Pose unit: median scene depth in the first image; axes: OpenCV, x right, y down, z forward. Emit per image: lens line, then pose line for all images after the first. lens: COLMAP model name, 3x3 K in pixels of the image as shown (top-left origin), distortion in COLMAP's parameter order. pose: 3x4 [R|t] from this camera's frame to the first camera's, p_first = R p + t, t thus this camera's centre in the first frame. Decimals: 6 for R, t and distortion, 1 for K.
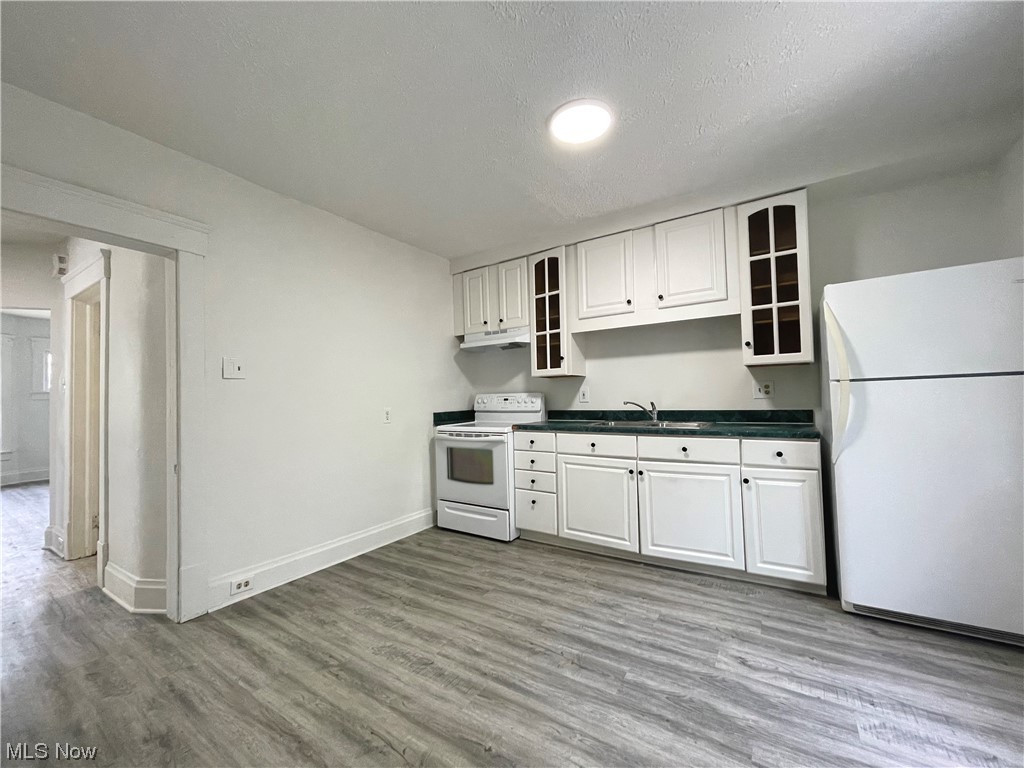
lens RADIAL K [[414.4, 0, 511.7], [0, 414.4, 385.7], [0, 0, 1]] dist [0.000592, 0.000313]
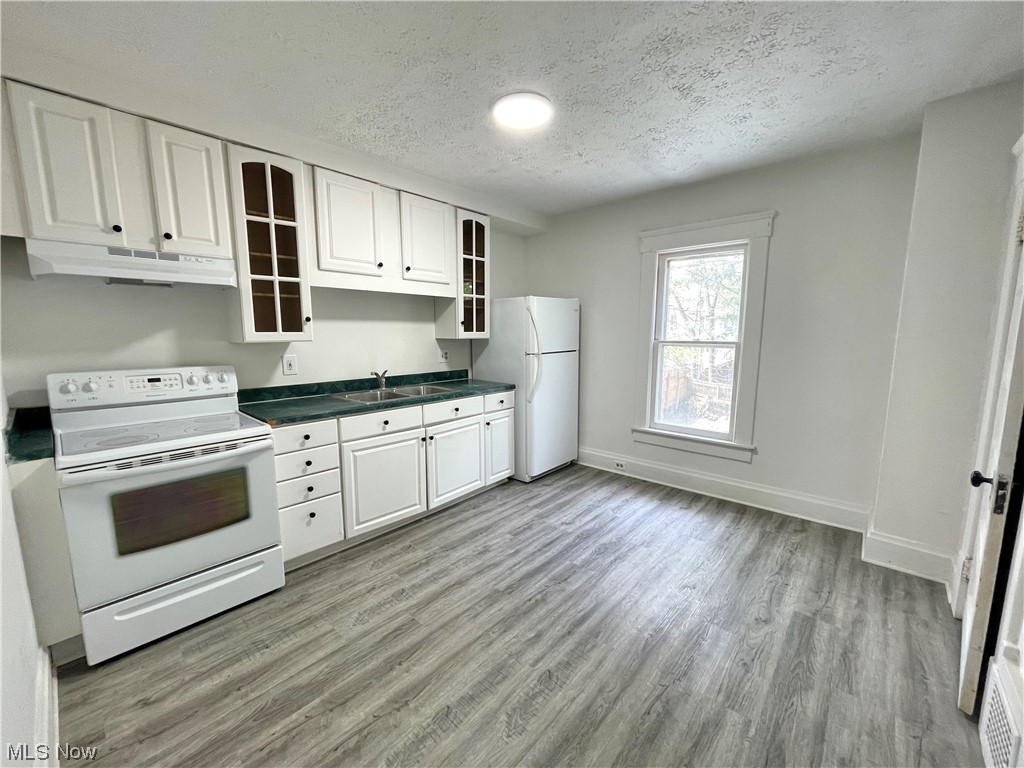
lens RADIAL K [[414.4, 0, 504.0], [0, 414.4, 386.0], [0, 0, 1]] dist [0.000592, 0.000313]
pose [[0.155341, -0.108362, 0.981900, -0.701113], [-0.034818, 0.992747, 0.115068, -0.055751], [-0.987247, -0.052062, 0.150441, 0.650177]]
